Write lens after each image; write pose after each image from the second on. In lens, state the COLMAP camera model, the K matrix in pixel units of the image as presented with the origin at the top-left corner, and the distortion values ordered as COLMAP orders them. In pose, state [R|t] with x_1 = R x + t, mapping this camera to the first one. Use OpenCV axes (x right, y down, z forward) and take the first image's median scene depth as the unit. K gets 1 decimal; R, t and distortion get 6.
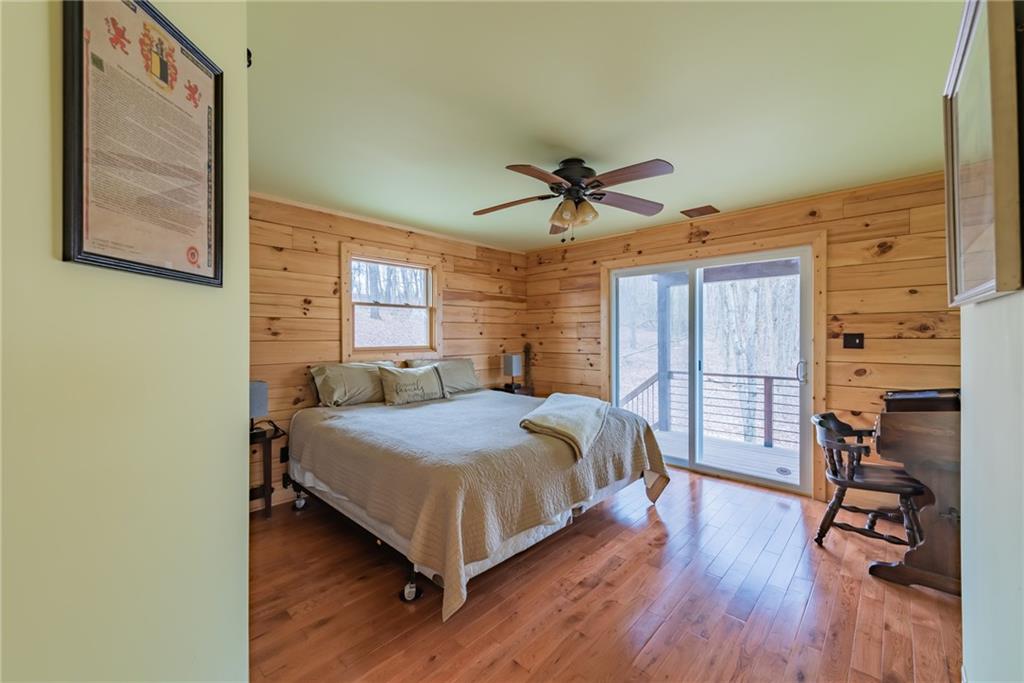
lens RADIAL K [[406.9, 0, 515.5], [0, 406.9, 339.0], [0, 0, 1]] dist [0.011069, -0.002090]
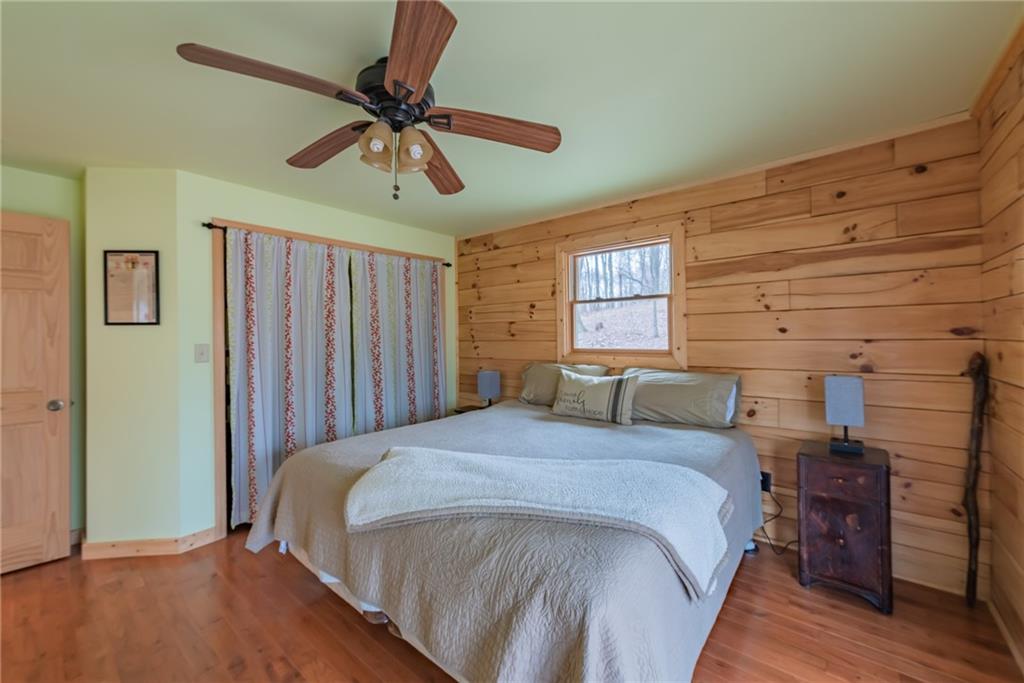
lens RADIAL K [[406.9, 0, 514.7], [0, 406.9, 332.9], [0, 0, 1]] dist [0.011069, -0.002090]
pose [[0.054434, -0.004544, -0.998507, 0.558525], [0.003733, 0.999984, -0.004347, -0.011899], [0.998510, -0.003491, 0.054450, 0.814644]]
